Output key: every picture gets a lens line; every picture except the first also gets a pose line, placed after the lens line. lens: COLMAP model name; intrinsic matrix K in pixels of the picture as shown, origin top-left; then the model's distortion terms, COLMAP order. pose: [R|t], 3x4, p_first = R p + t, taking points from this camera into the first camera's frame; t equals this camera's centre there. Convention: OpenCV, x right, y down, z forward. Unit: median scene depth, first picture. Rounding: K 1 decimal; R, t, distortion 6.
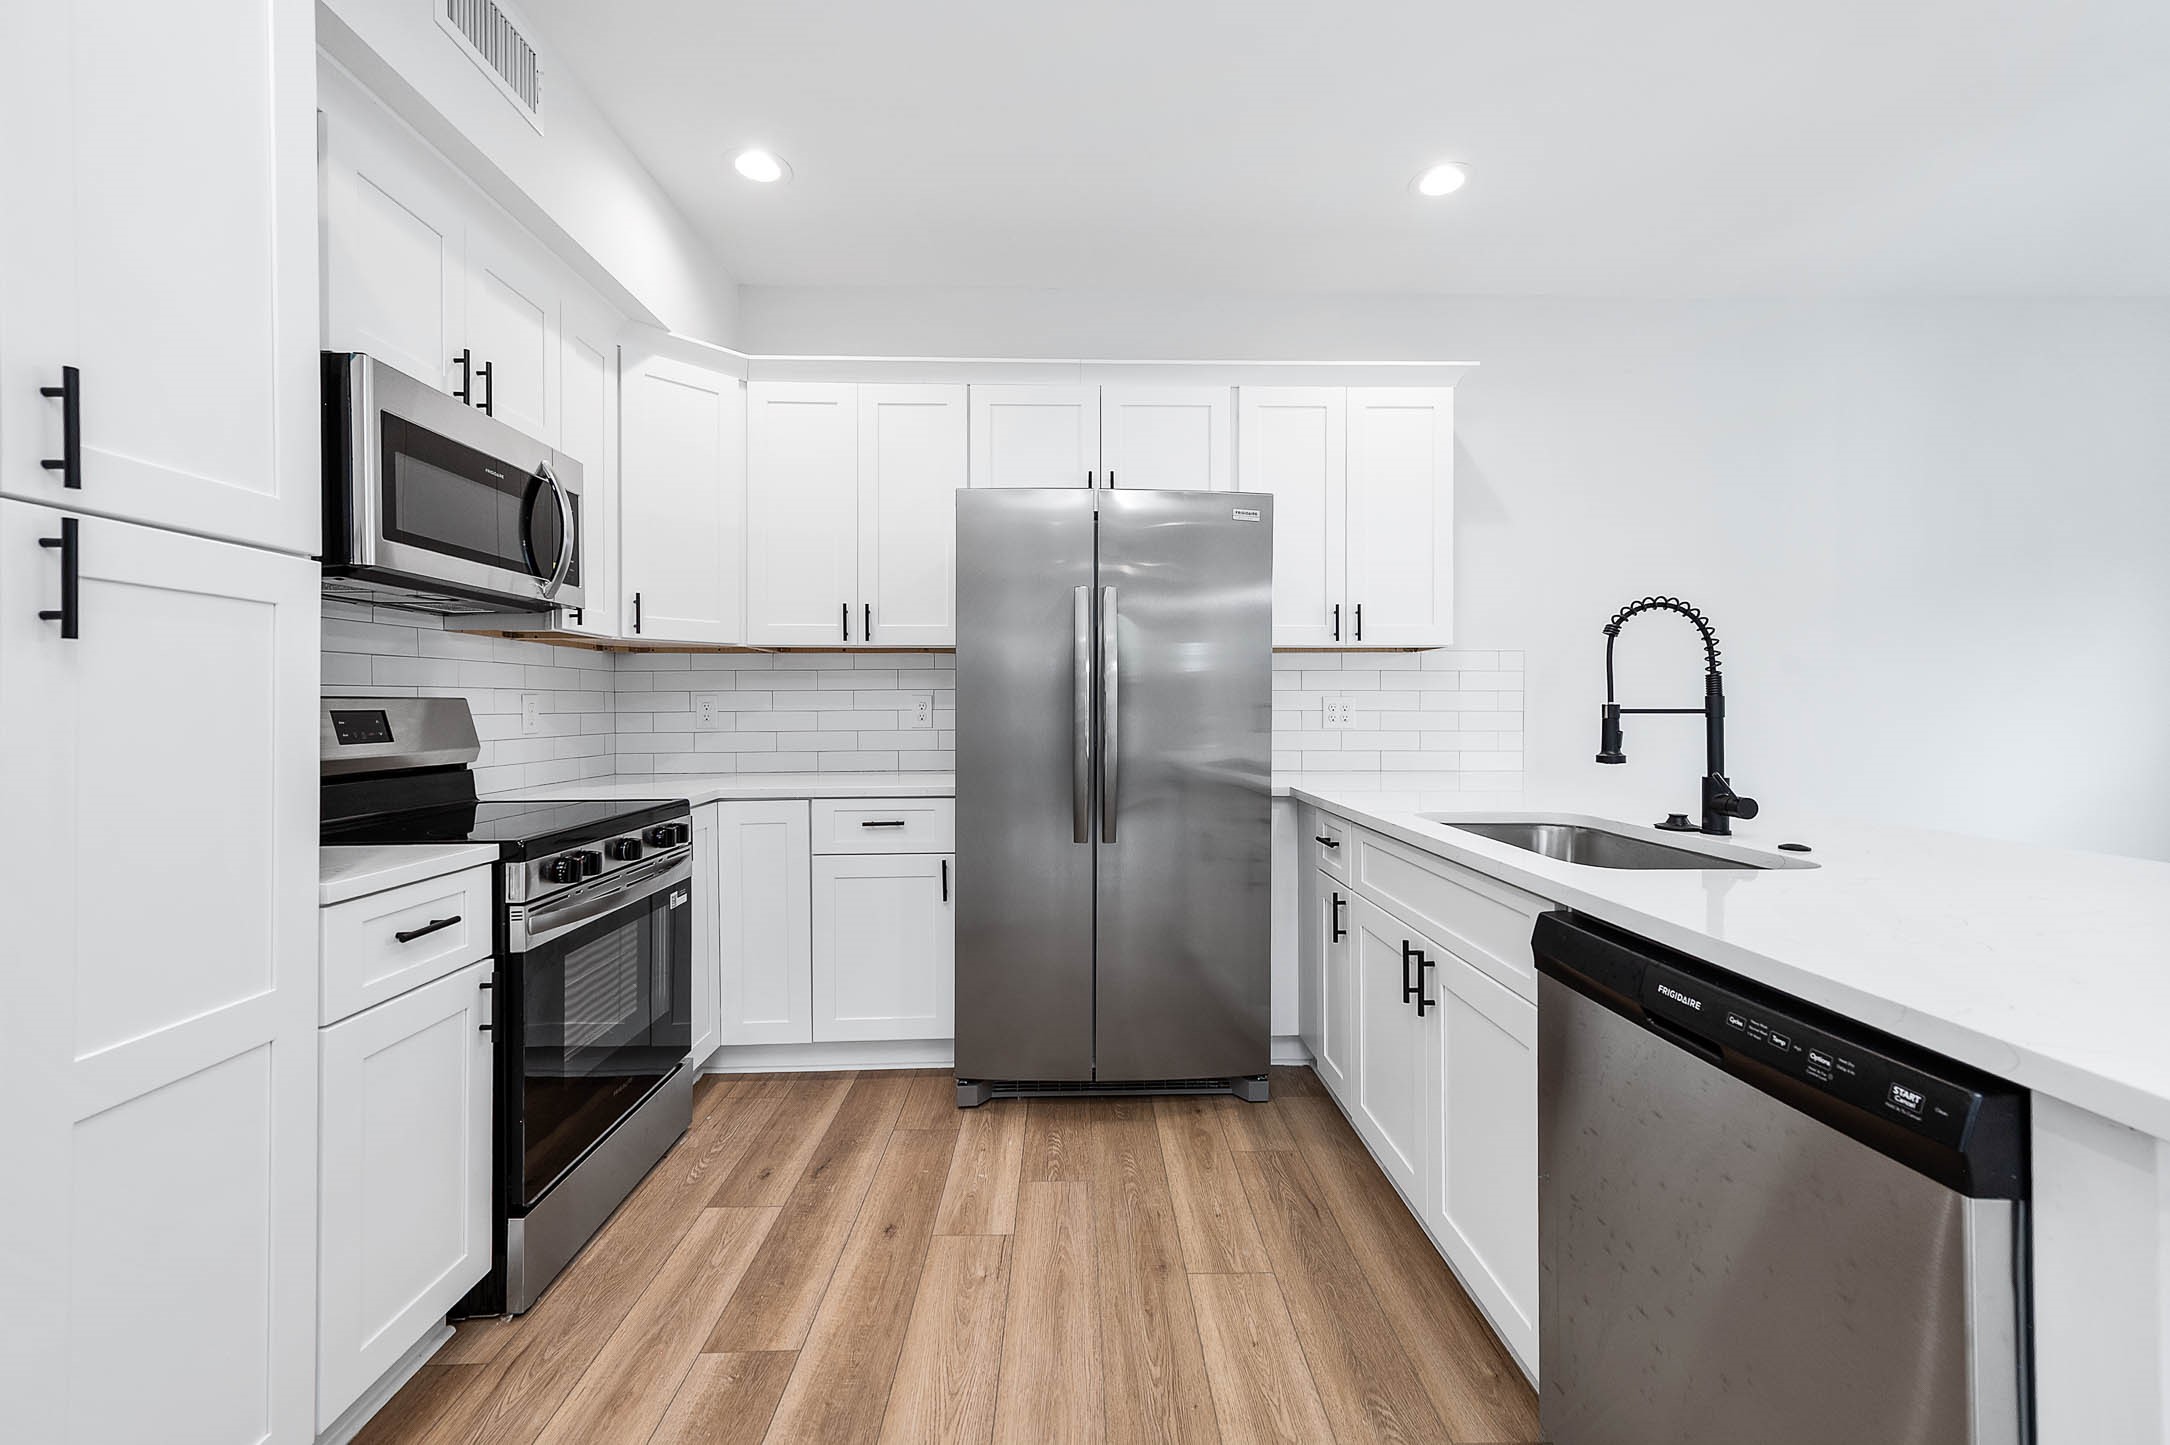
lens RADIAL K [[866.5, 0, 1086.9], [0, 866.5, 705.4], [0, 0, 1]] dist [0.009890, 0.000074]
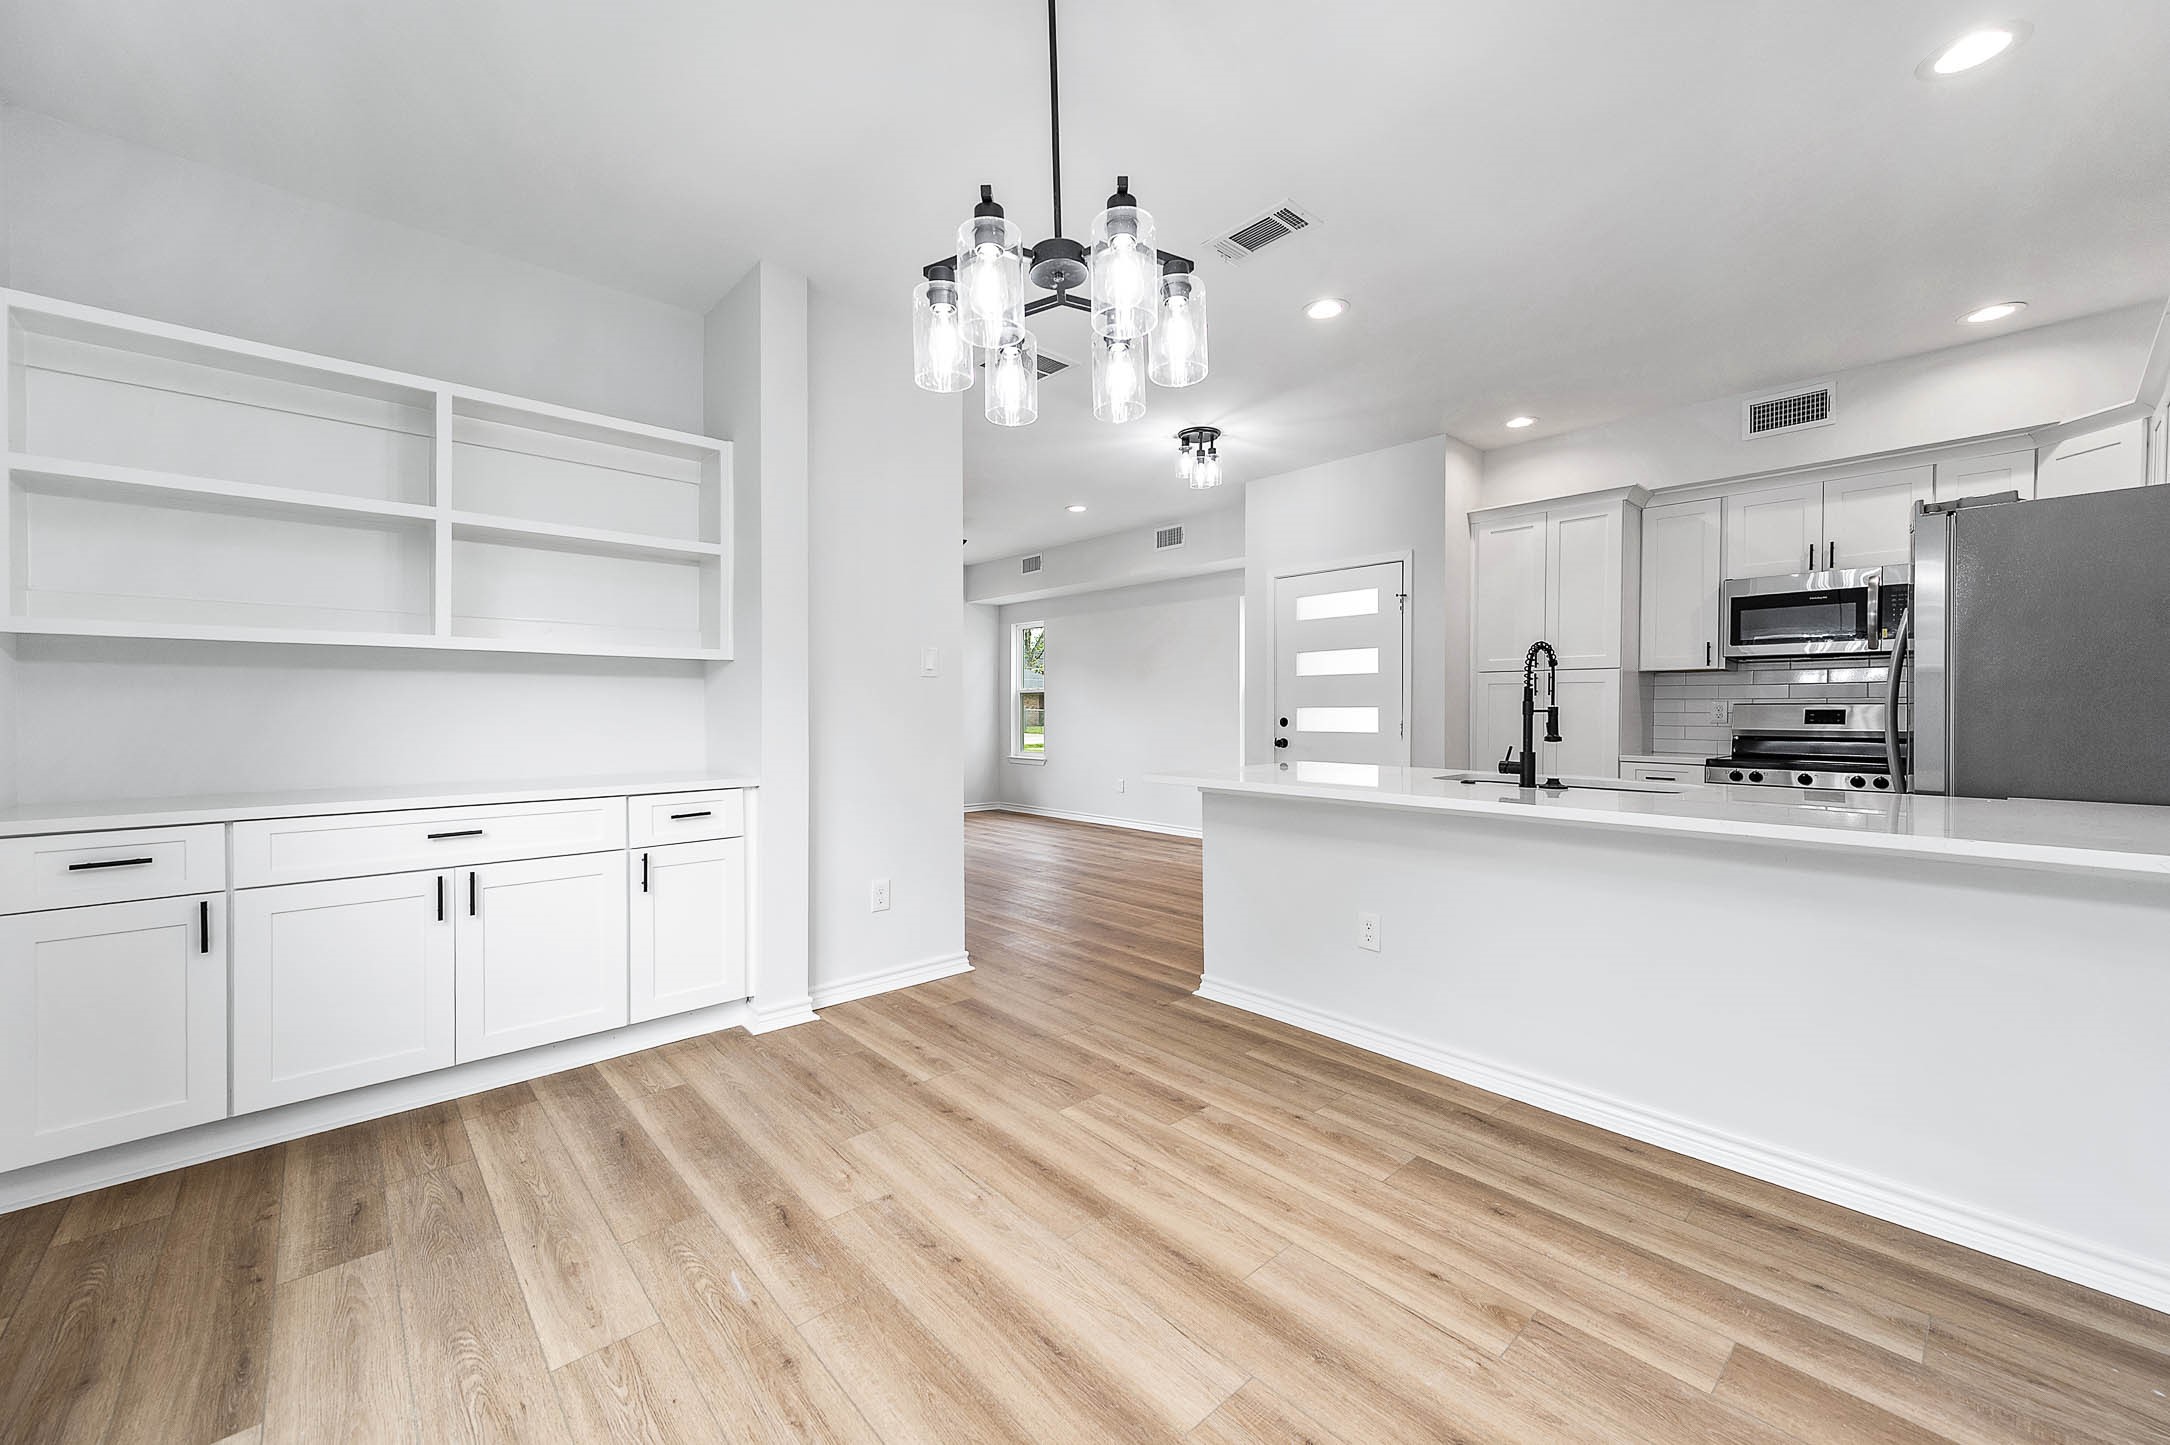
lens RADIAL K [[866.5, 0, 1068.4], [0, 866.5, 714.2], [0, 0, 1]] dist [0.009890, 0.000074]
pose [[-0.767523, 0.006079, -0.640993, 1.827932], [0.000294, 0.999958, 0.009131, -0.001533], [0.641022, 0.006820, -0.767493, 1.274390]]
